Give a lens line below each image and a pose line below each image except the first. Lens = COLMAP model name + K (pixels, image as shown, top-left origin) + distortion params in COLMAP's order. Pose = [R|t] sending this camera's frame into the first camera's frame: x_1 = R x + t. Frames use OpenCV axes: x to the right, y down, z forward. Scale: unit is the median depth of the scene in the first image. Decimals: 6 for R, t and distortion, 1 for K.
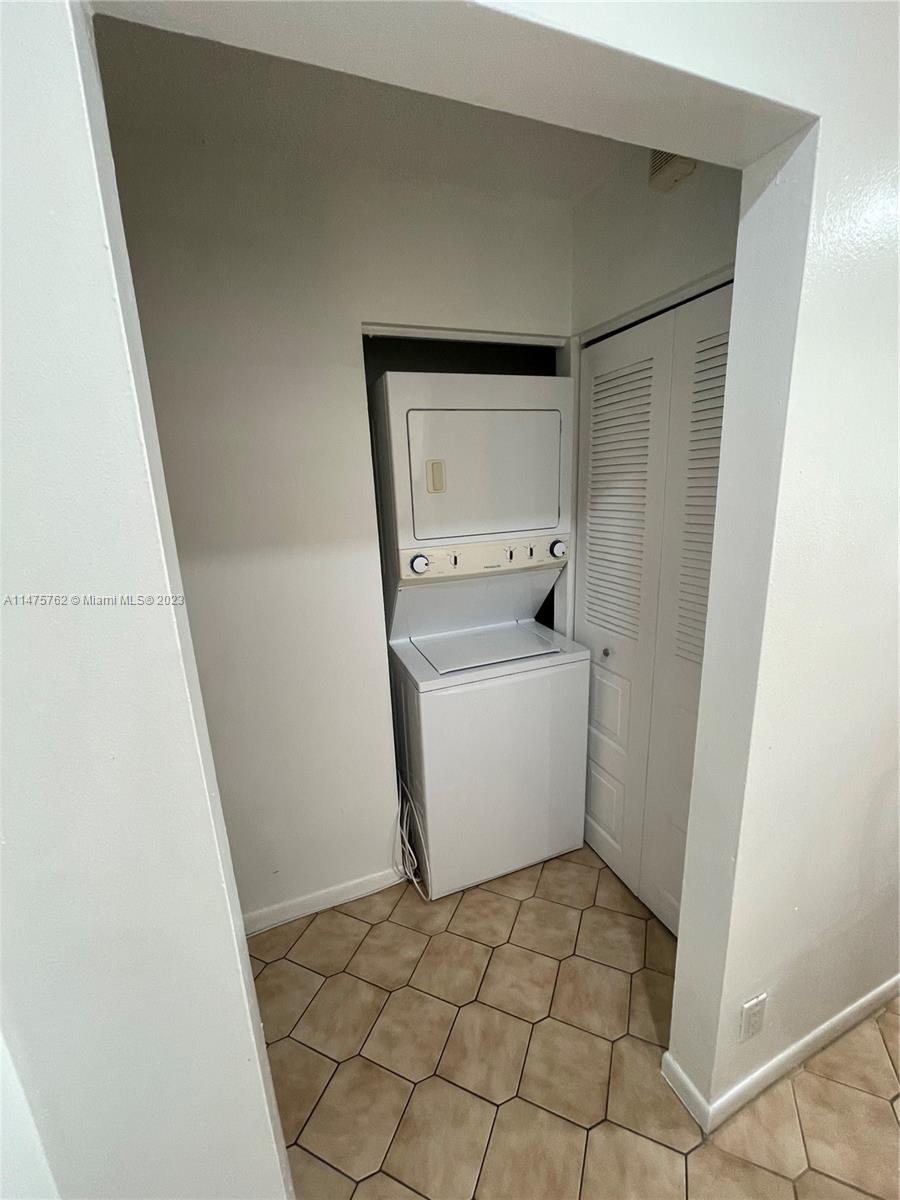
lens RADIAL K [[482.5, 0, 455.9], [0, 482.5, 597.1], [0, 0, 1]] dist [-0.004743, -0.000079]
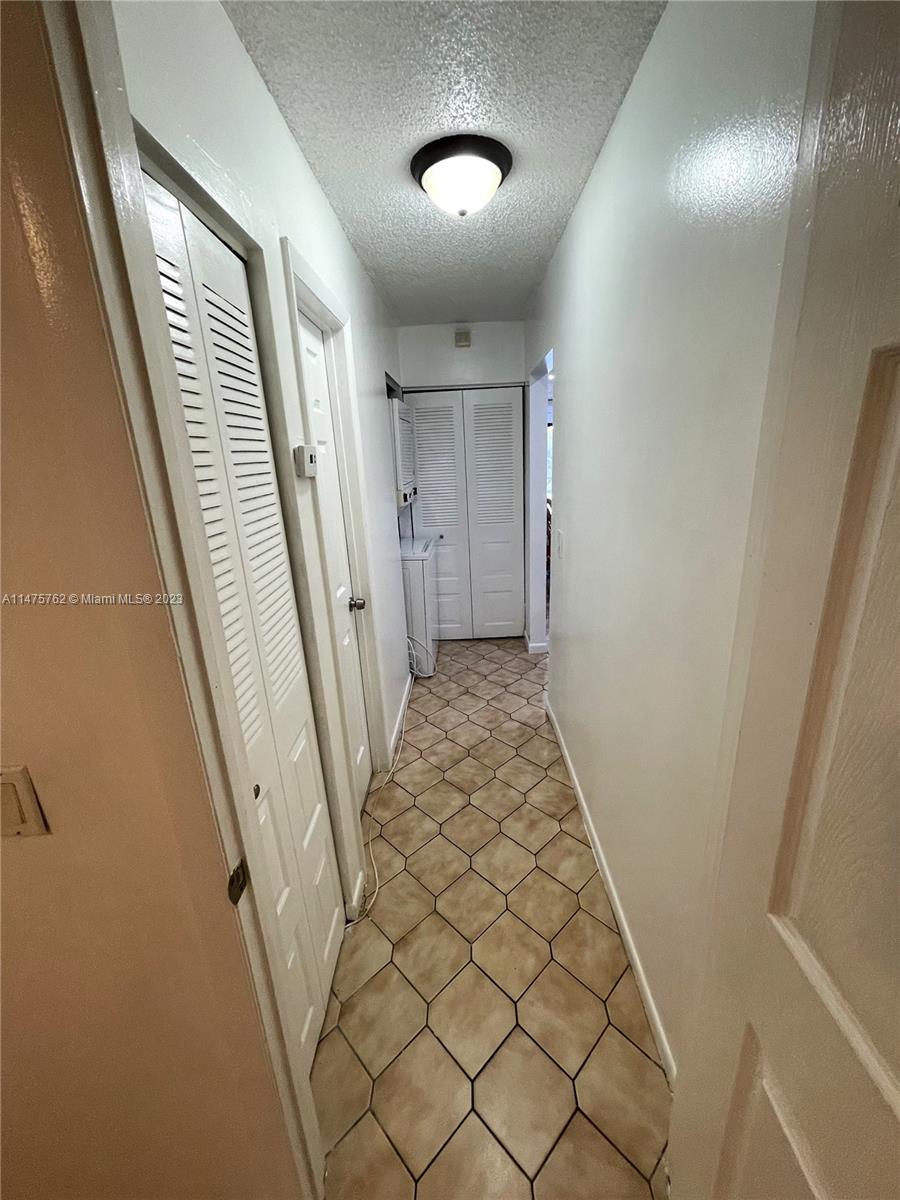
lens RADIAL K [[482.5, 0, 455.9], [0, 482.5, 597.1], [0, 0, 1]] dist [-0.004743, -0.000079]
pose [[0.388258, -0.245404, 0.888275, -1.899495], [0.242208, 0.957178, 0.158573, 0.051882], [-0.889152, 0.153581, 0.431071, 0.043551]]
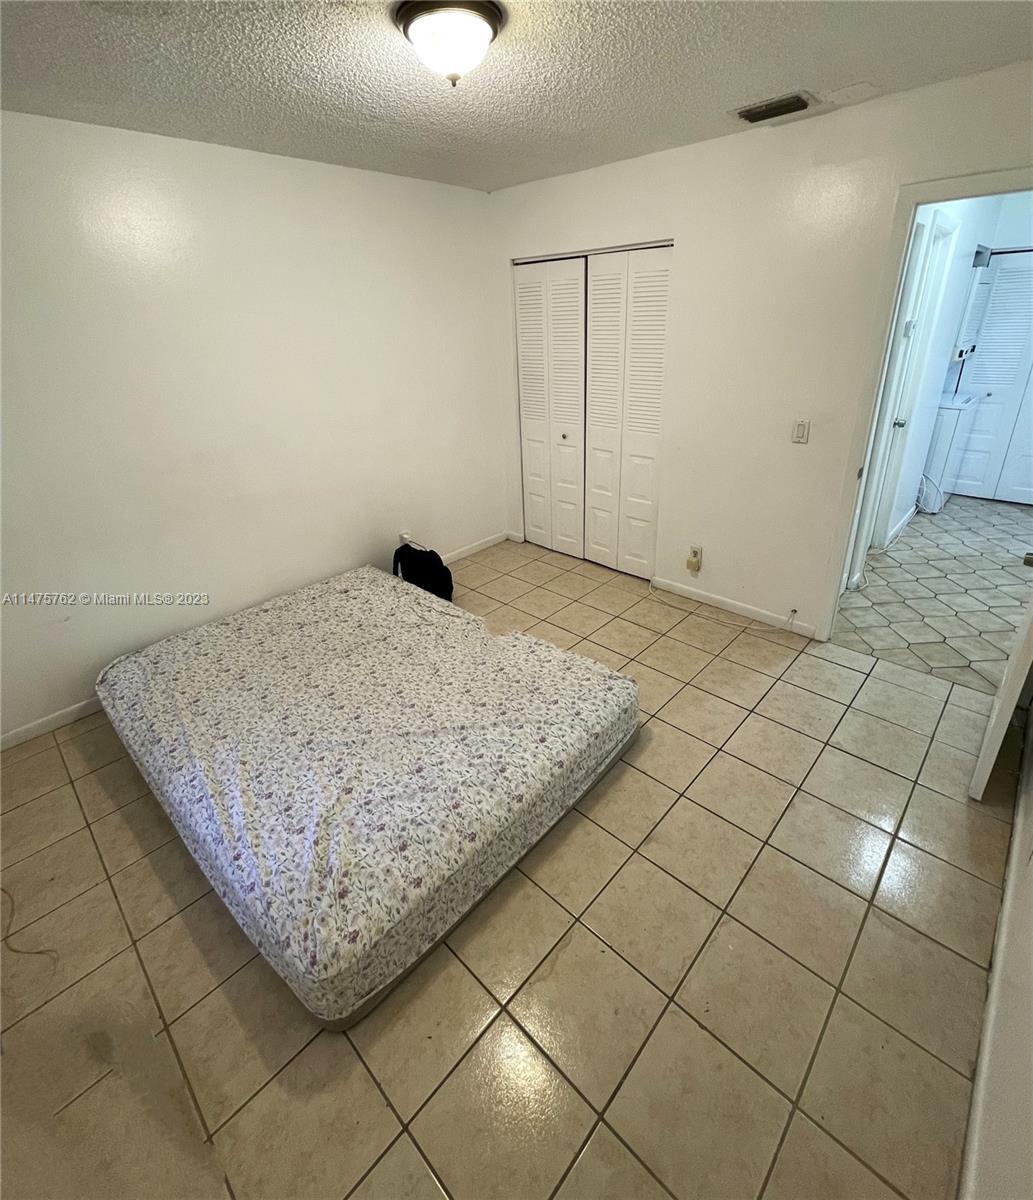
lens RADIAL K [[551.9, 0, 529.5], [0, 551.9, 543.9], [0, 0, 1]] dist [0.002699, 0.000881]
pose [[0.903328, -0.159597, 0.398155, -3.231598], [0.101563, 0.981392, 0.162959, 0.182310], [-0.416754, -0.106767, 0.902728, -0.629988]]
